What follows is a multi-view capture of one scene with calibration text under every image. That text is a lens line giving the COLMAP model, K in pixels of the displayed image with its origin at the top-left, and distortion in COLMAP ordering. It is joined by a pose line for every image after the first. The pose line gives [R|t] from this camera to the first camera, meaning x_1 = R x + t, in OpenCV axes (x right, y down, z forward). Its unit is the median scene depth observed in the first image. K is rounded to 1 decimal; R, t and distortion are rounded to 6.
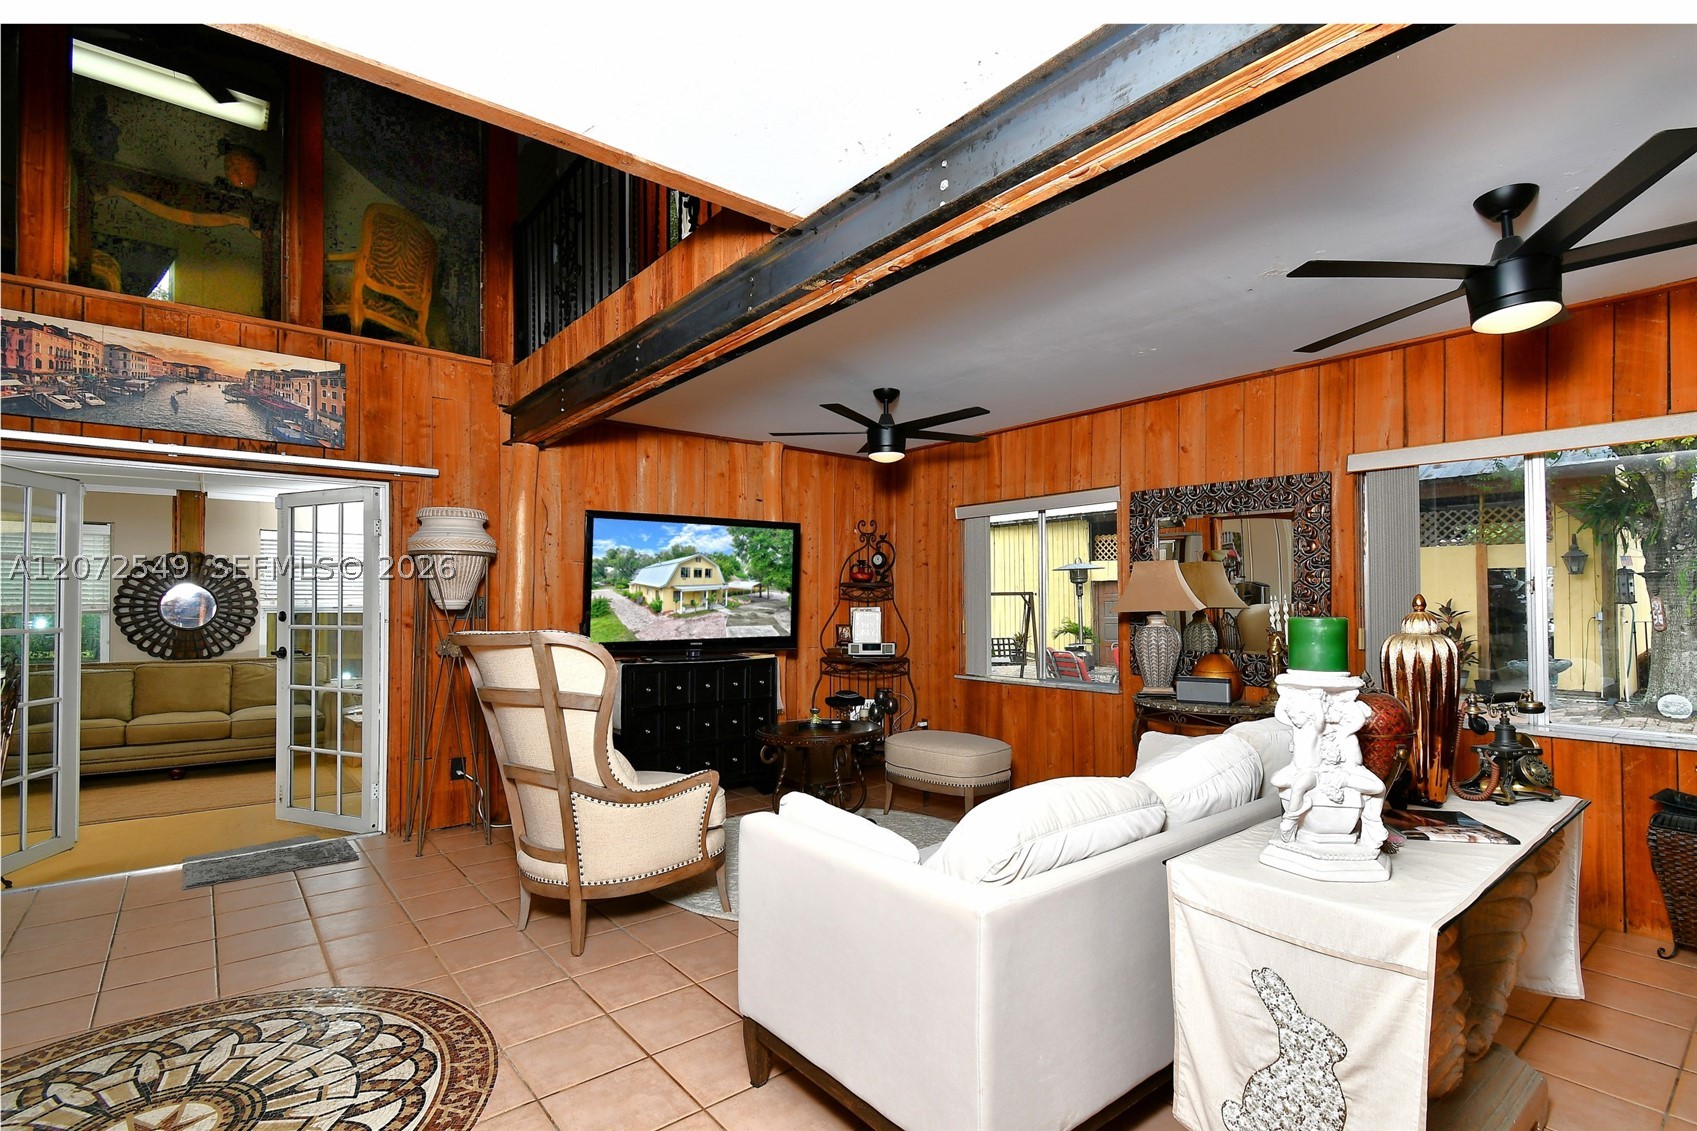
lens RADIAL K [[800.1, 0, 849.2], [0, 800.1, 596.3], [0, 0, 1]] dist [-0.003277, -0.000328]
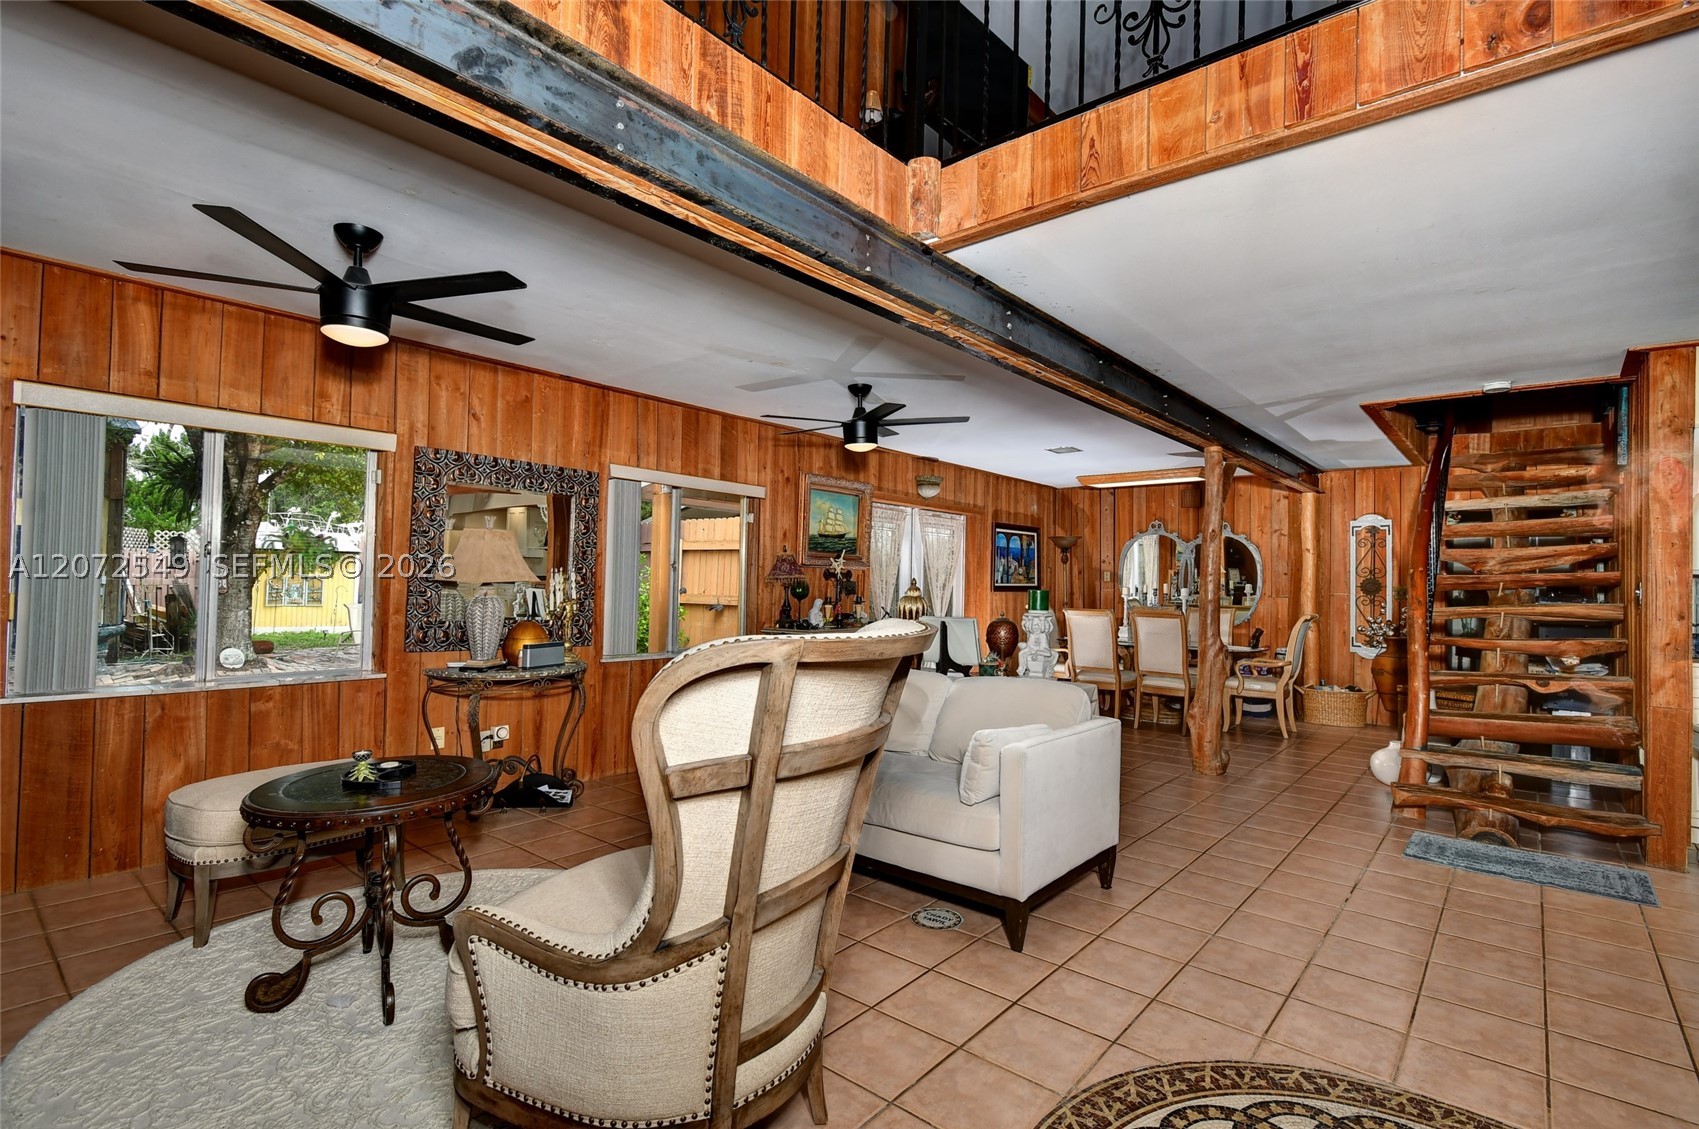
lens RADIAL K [[820.5, 0, 851.0], [0, 820.5, 574.5], [0, 0, 1]] dist [-0.001438, -0.000365]
pose [[-0.189091, 0.008710, 0.981921, -0.733852], [-0.032213, 0.999367, -0.015068, 0.011996], [-0.981431, -0.034480, -0.188691, 0.817017]]
